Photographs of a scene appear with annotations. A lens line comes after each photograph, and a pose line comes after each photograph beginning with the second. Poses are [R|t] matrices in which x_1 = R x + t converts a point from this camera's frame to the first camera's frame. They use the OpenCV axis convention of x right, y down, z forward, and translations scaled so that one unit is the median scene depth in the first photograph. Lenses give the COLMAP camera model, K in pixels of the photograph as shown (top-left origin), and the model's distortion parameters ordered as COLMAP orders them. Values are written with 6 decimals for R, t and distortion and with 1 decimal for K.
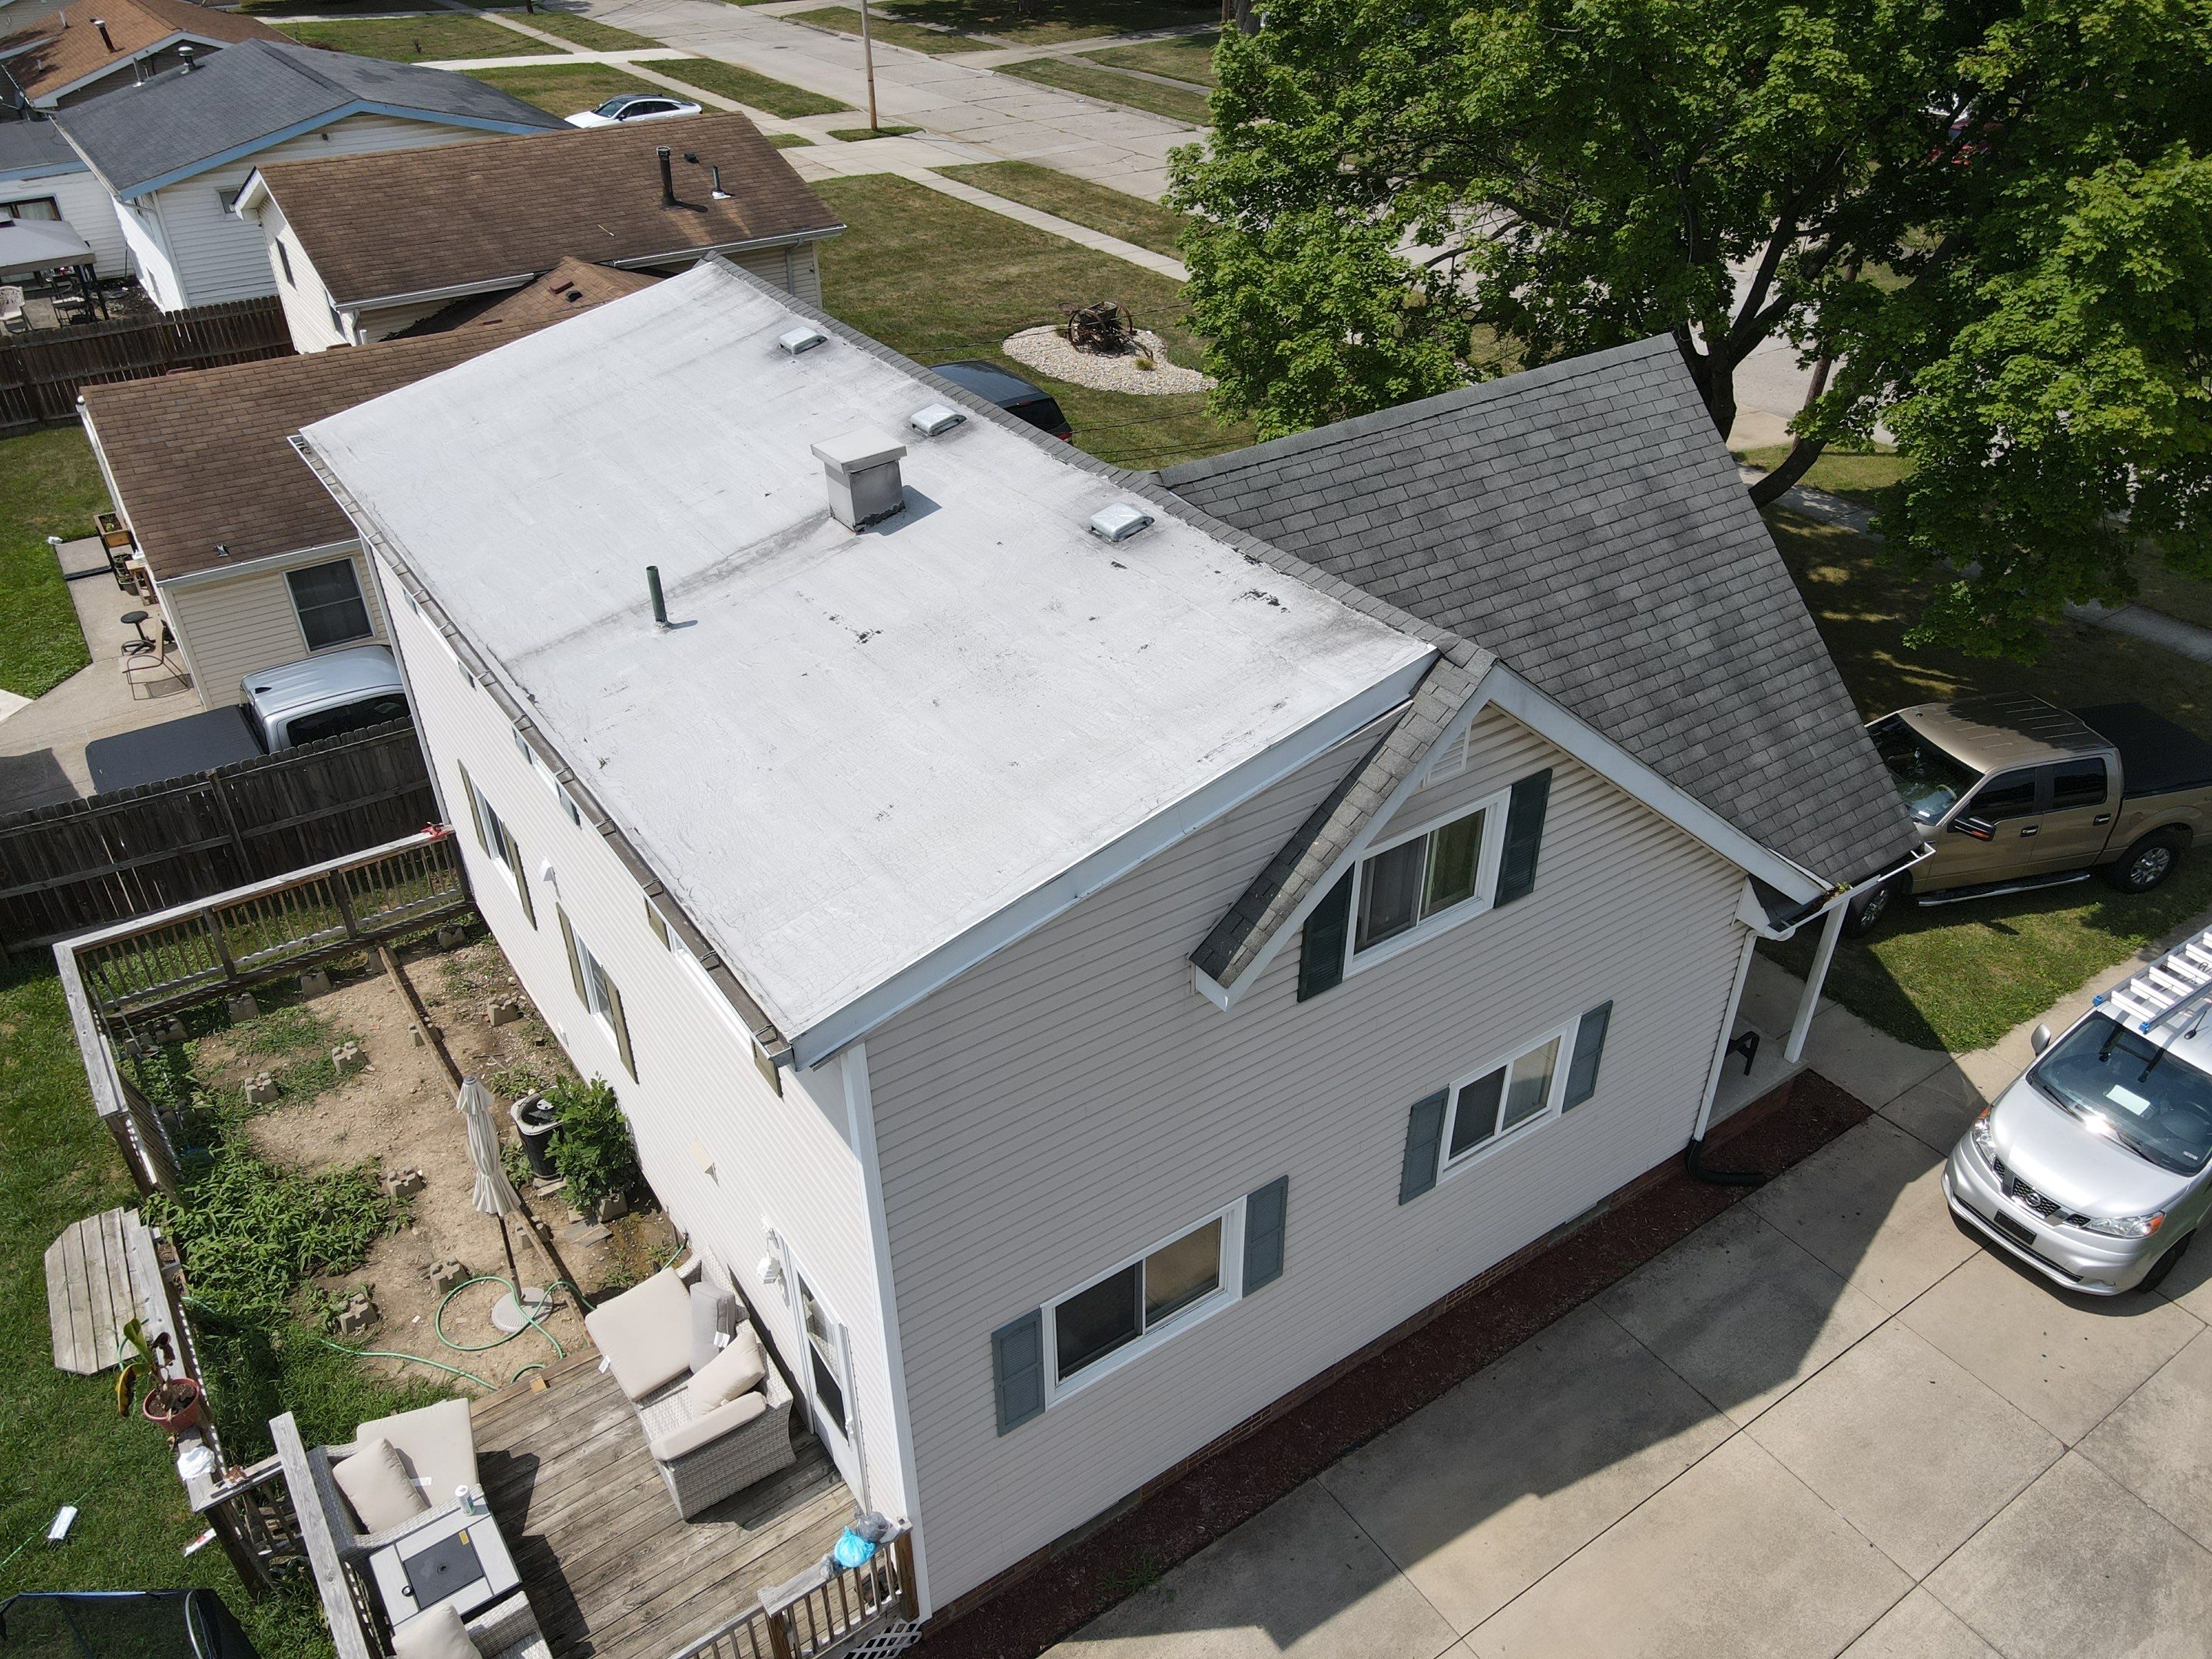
lens RADIAL K [[1637.0, 0, 1102.4], [0, 1637.0, 831.6], [0, 0, 1]] dist [-0.001068, 0.001508]
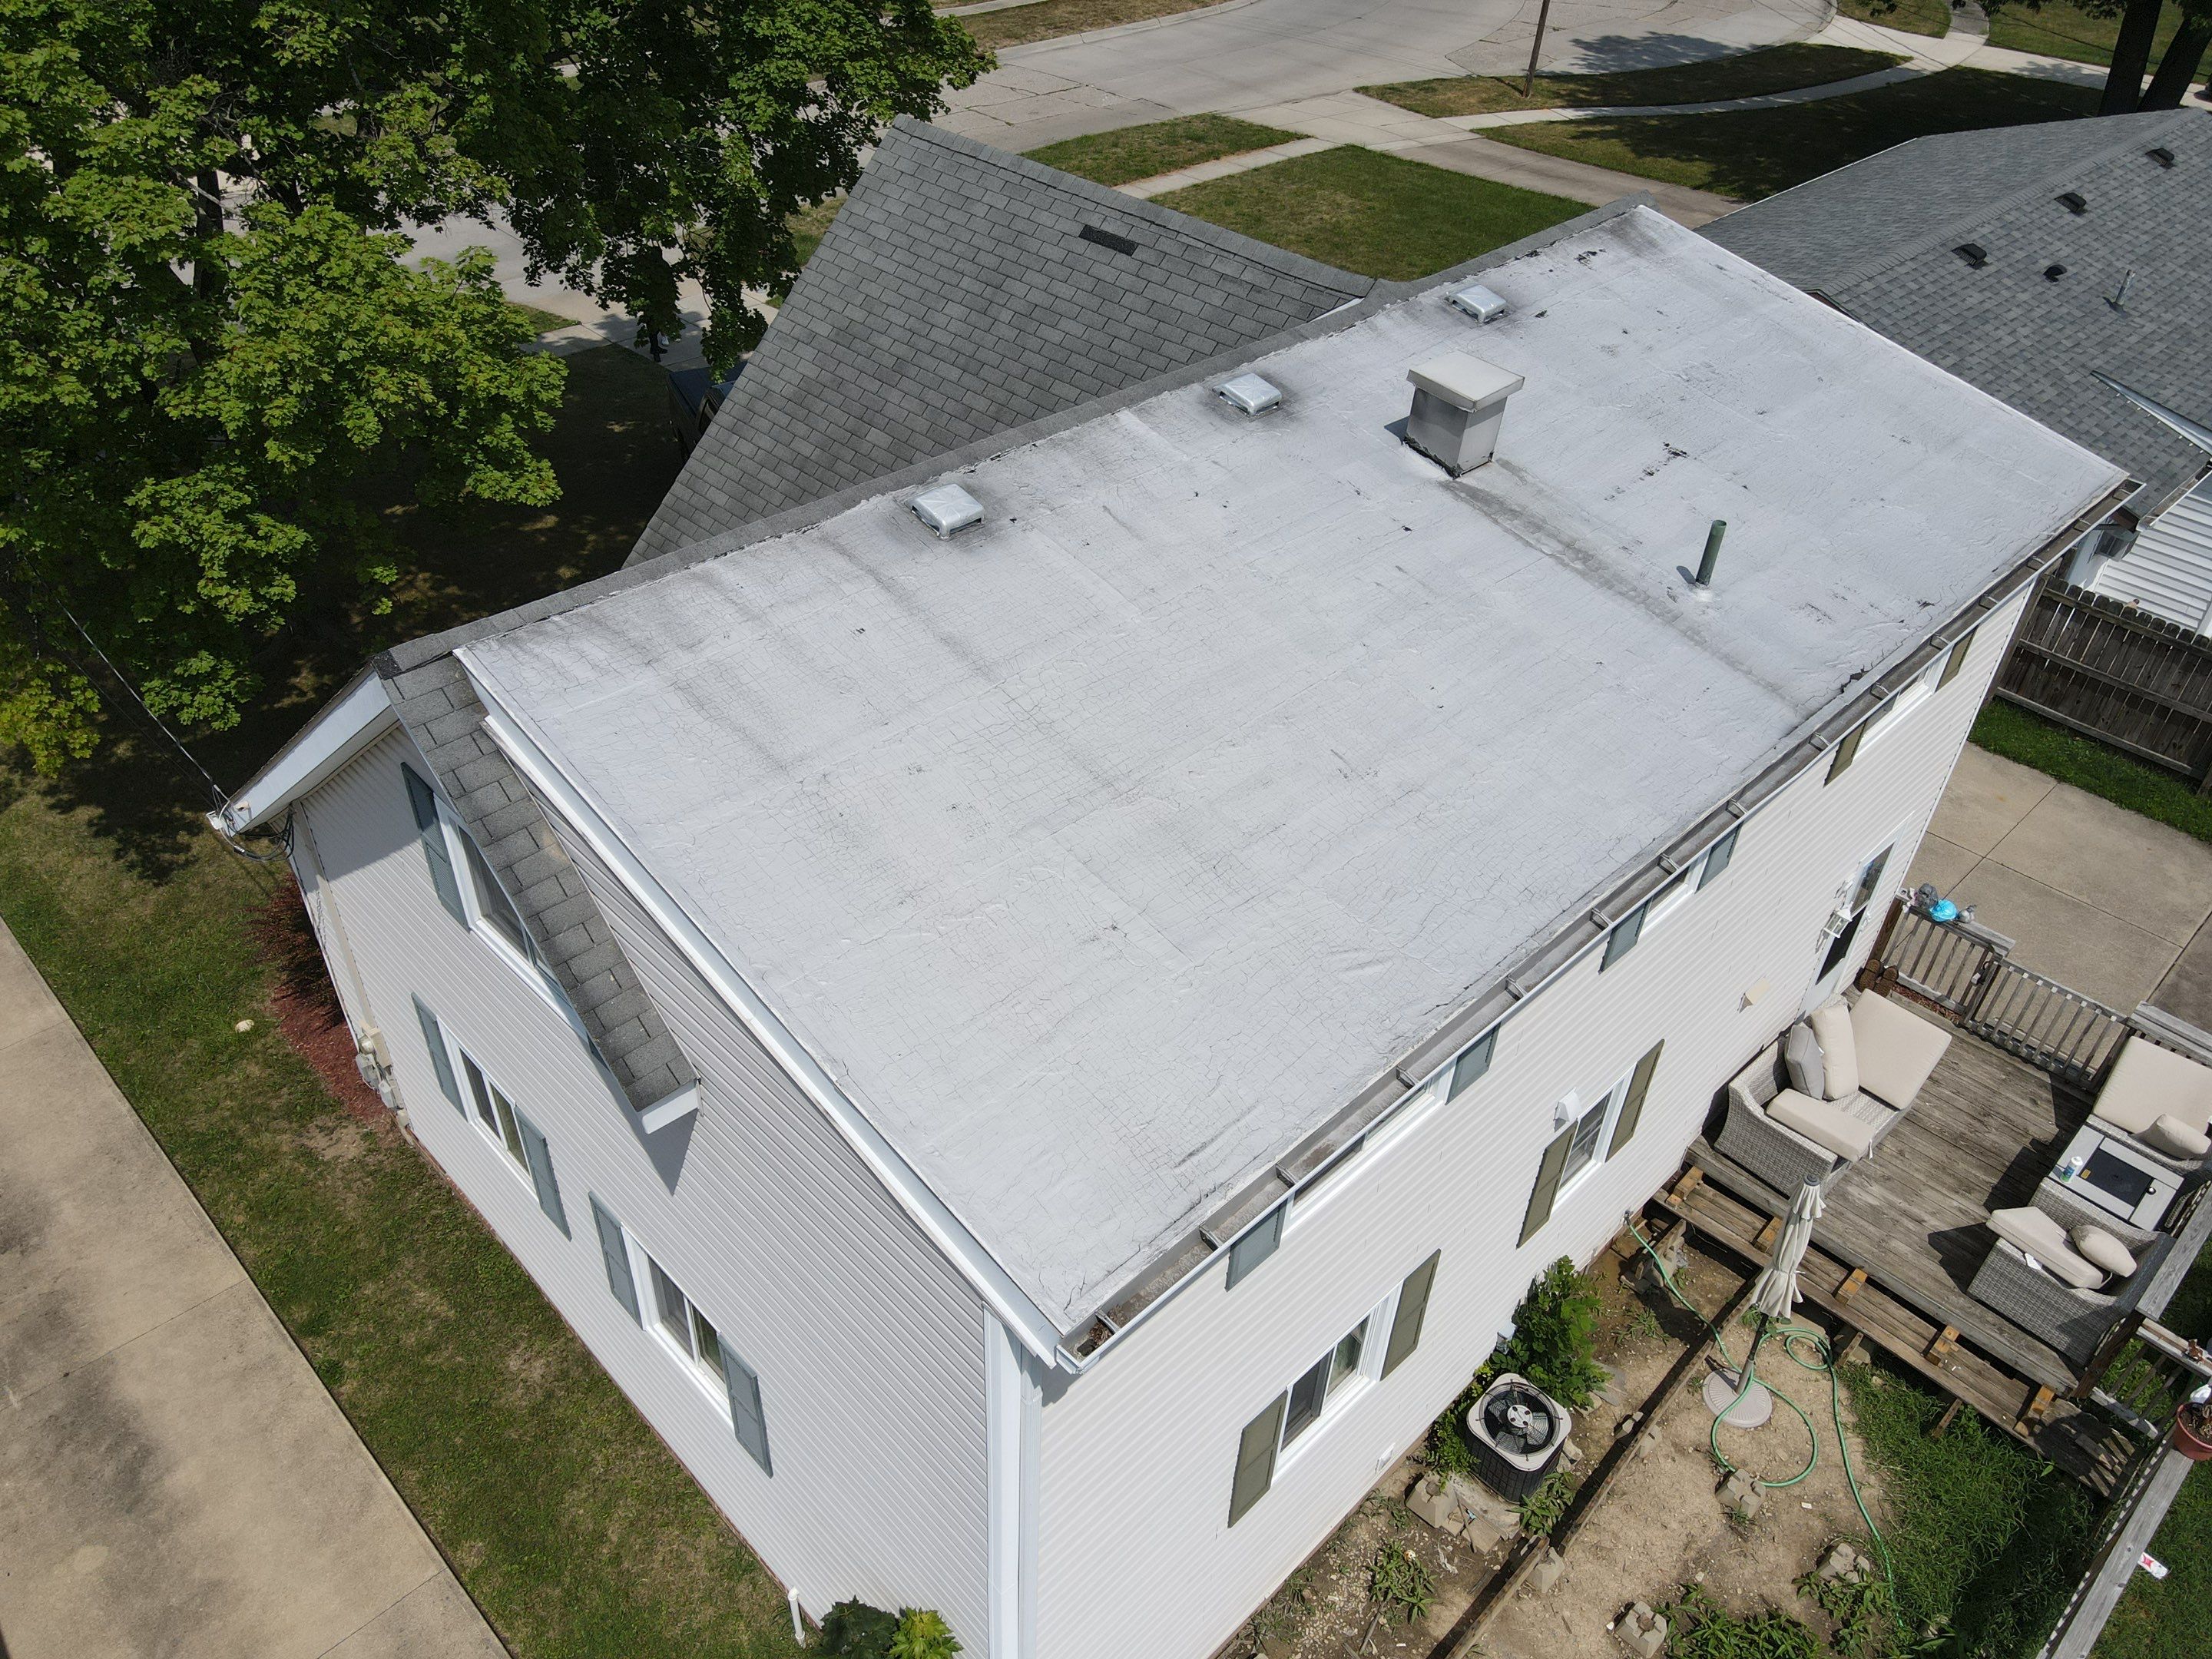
lens RADIAL K [[1637.0, 0, 1099.2], [0, 1637.0, 821.8], [0, 0, 1]] dist [-0.001068, 0.001508]
pose [[-0.171269, -0.601393, 0.780381, -0.968655], [0.519242, 0.618052, 0.590253, -0.729211], [-0.837290, 0.506299, 0.206415, 1.151393]]
